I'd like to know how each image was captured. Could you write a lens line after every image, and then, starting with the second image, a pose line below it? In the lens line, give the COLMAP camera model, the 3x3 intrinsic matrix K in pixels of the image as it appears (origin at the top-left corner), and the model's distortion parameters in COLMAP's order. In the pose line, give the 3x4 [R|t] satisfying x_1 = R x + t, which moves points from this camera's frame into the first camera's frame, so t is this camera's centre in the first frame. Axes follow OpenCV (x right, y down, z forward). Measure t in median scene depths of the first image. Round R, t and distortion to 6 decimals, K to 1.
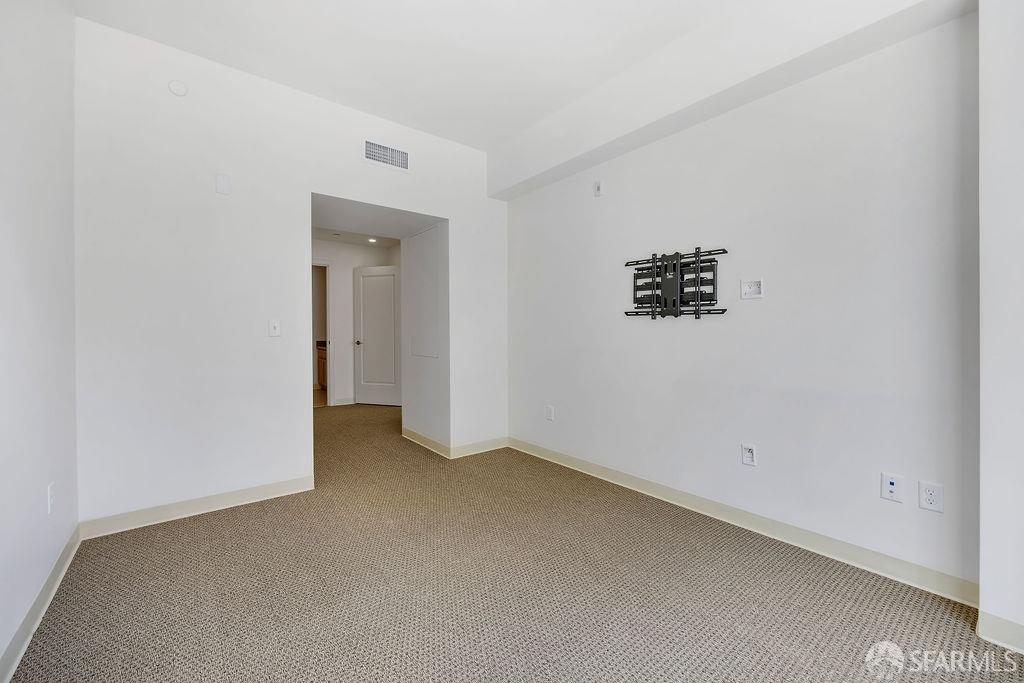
lens RADIAL K [[411.6, 0, 510.4], [0, 411.6, 333.7], [0, 0, 1]] dist [-0.001575, -0.000010]
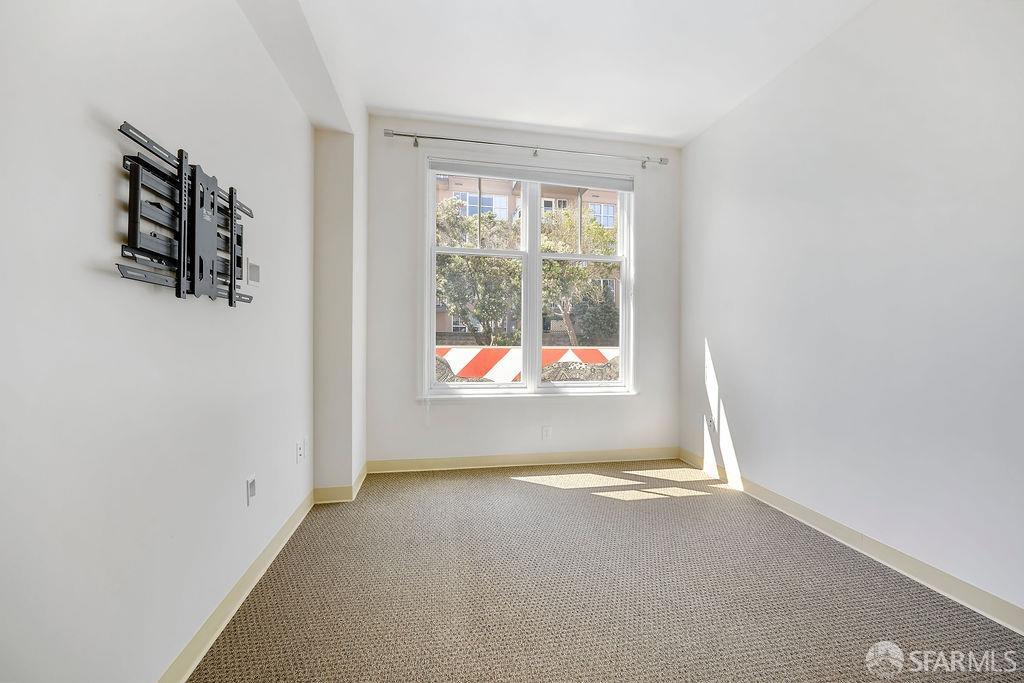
lens RADIAL K [[410.0, 0, 517.2], [0, 410.0, 339.0], [0, 0, 1]] dist [-0.000837, 0.000066]
pose [[-0.884278, -0.010677, 0.466839, -0.176359], [-0.007279, 0.999932, 0.009081, 0.002170], [-0.466904, 0.004632, -0.884296, 1.206426]]
